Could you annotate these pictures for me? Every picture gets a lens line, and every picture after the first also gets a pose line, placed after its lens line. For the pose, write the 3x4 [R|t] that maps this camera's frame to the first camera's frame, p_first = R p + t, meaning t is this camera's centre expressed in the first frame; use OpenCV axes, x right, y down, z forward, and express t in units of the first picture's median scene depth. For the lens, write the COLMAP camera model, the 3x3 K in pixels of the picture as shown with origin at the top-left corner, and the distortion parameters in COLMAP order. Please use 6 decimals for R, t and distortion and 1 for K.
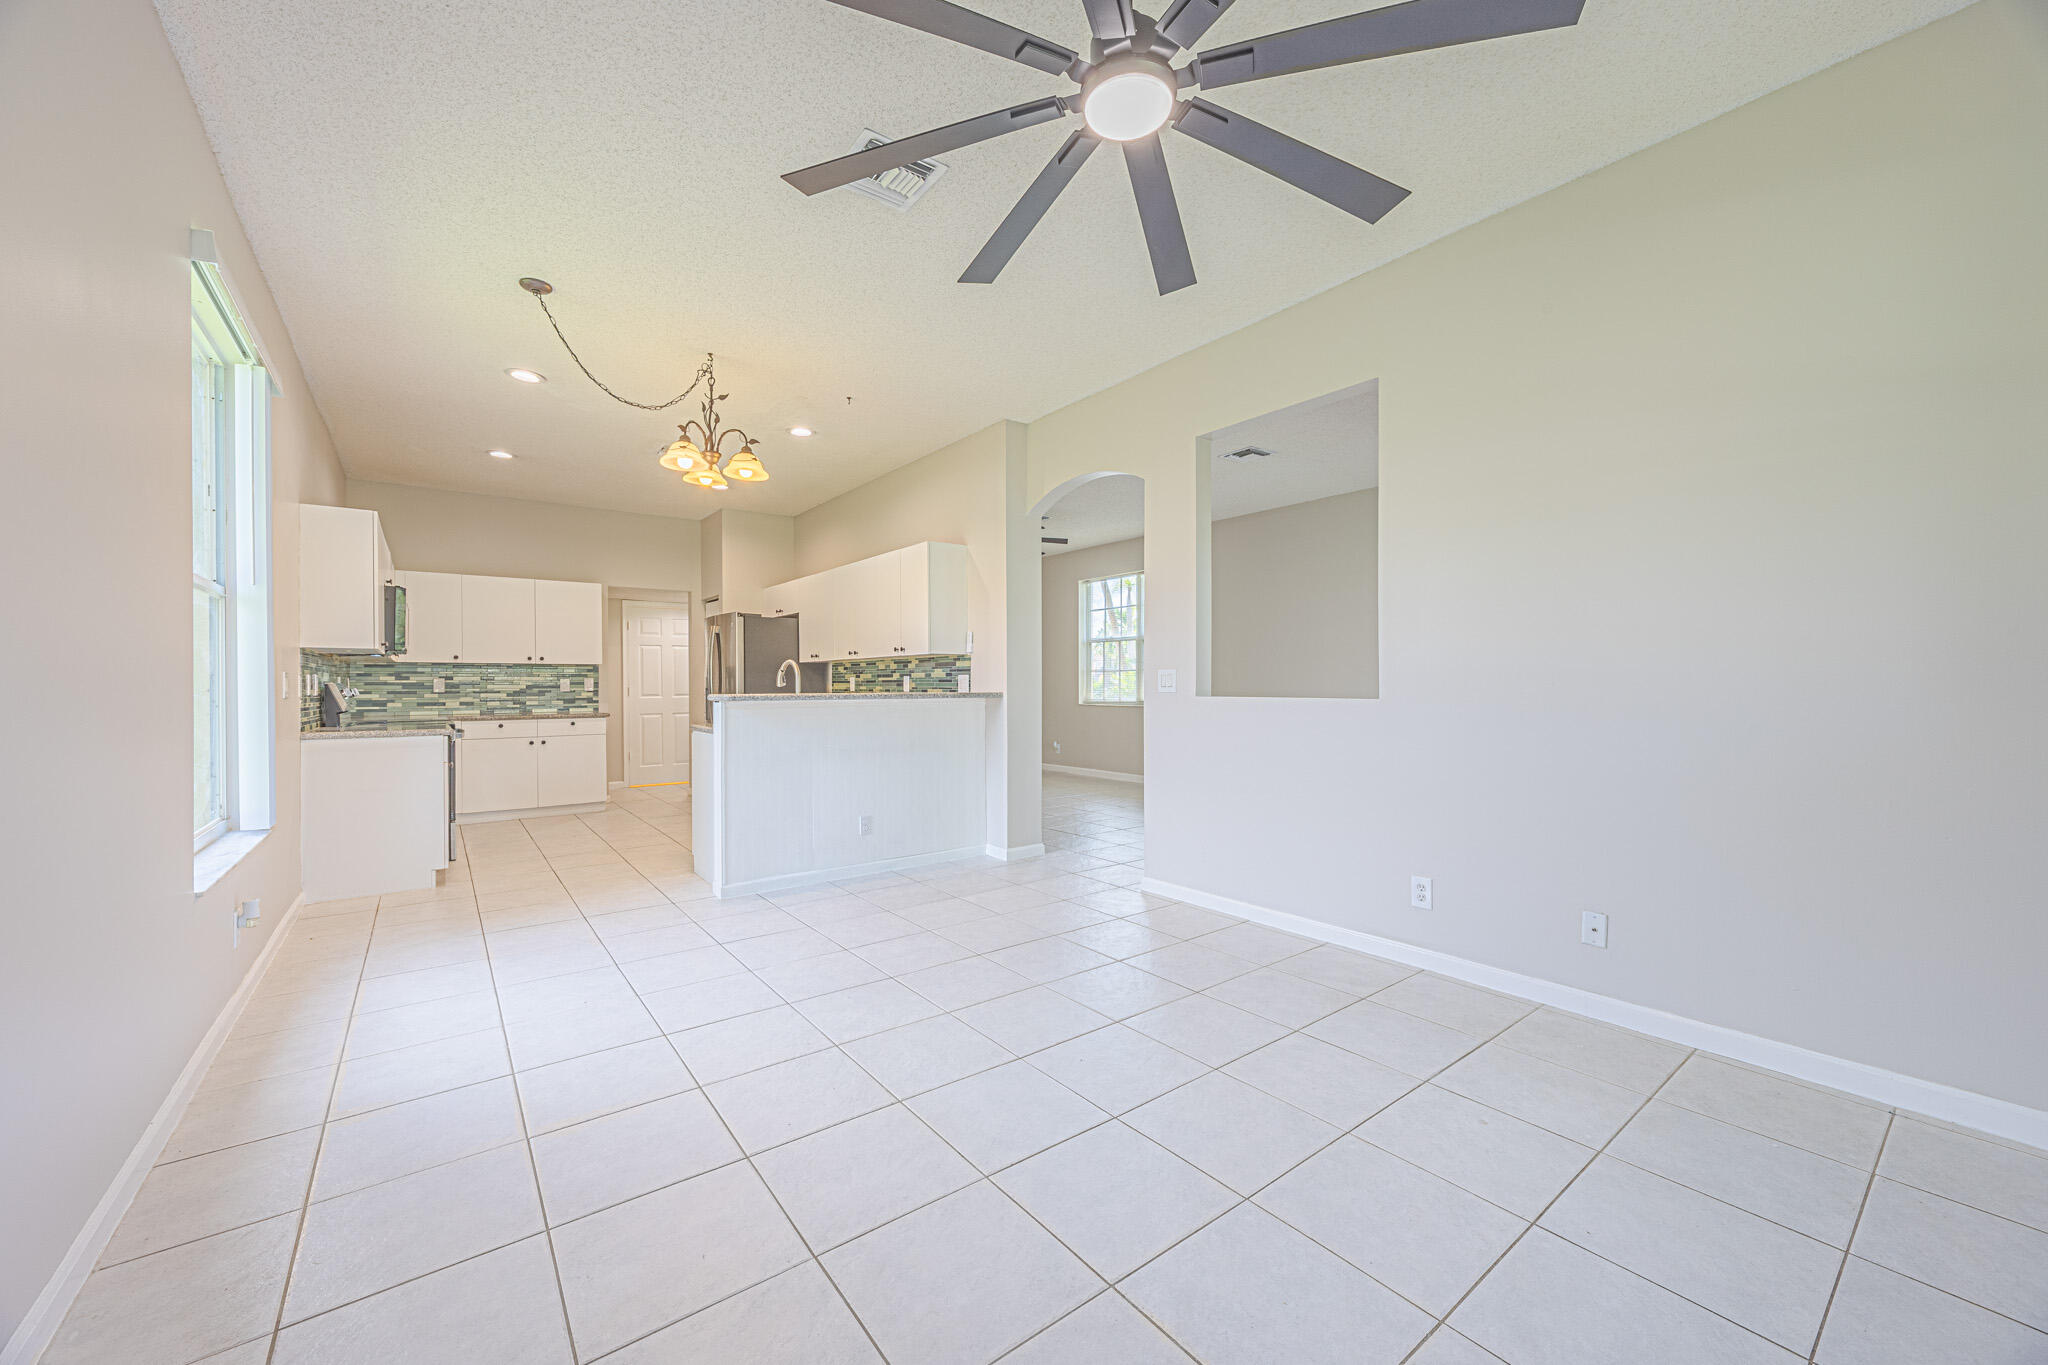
lens RADIAL K [[777.8, 0, 1027.3], [0, 777.8, 687.7], [0, 0, 1]] dist [0.000878, -0.000025]
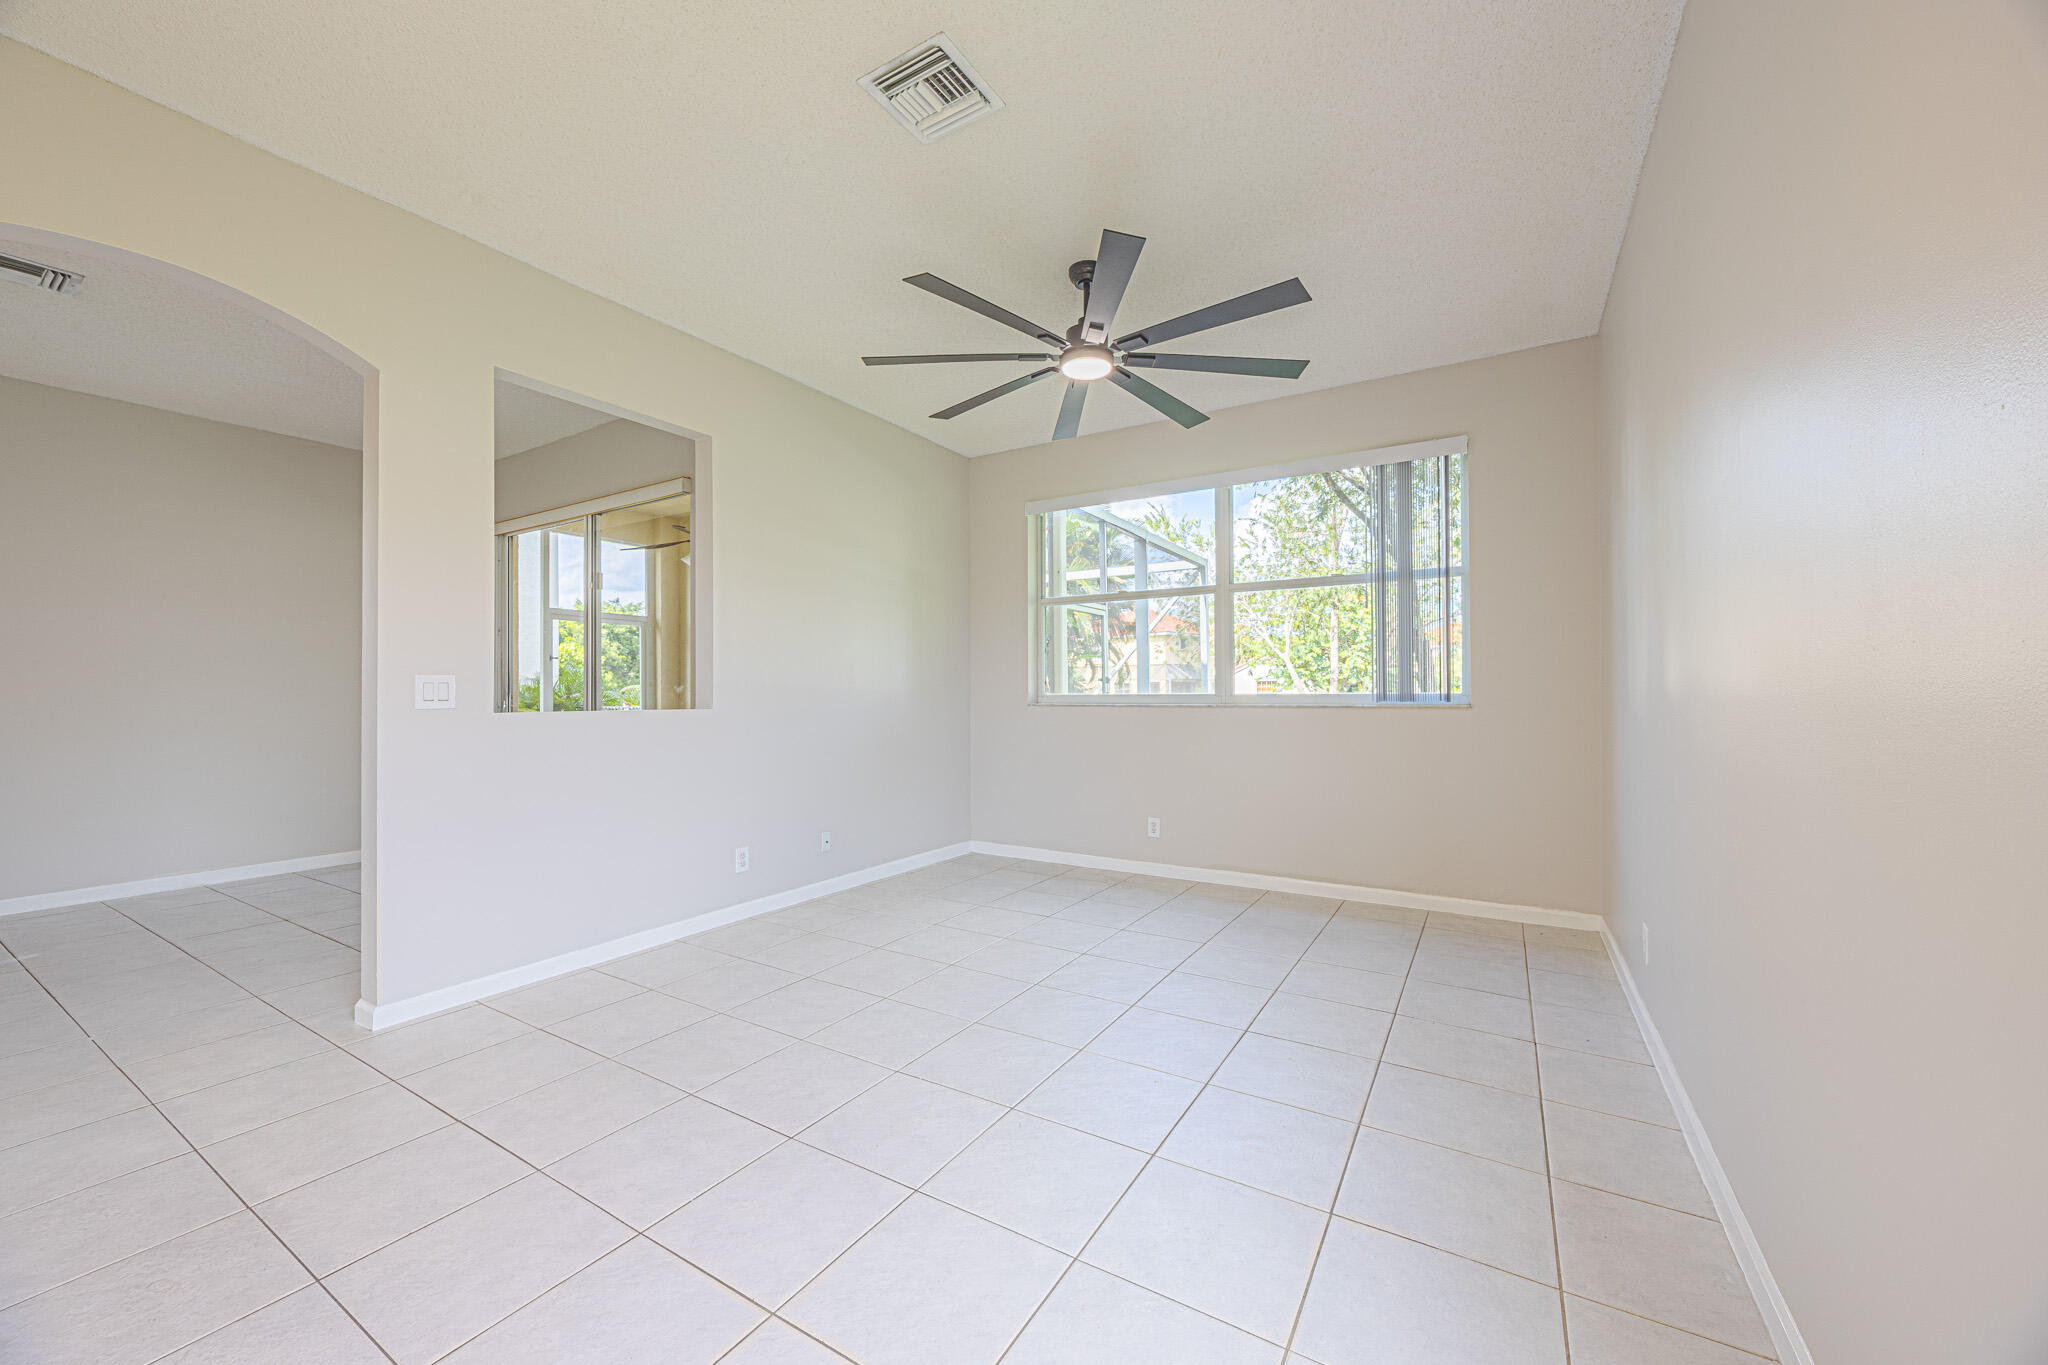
lens RADIAL K [[777.8, 0, 1027.3], [0, 777.8, 687.7], [0, 0, 1]] dist [0.000878, -0.000025]
pose [[-0.356405, 0.006378, 0.934310, -0.827443], [0.004090, 0.999978, -0.005266, -0.008968], [-0.934323, 0.001945, -0.356423, 0.992658]]
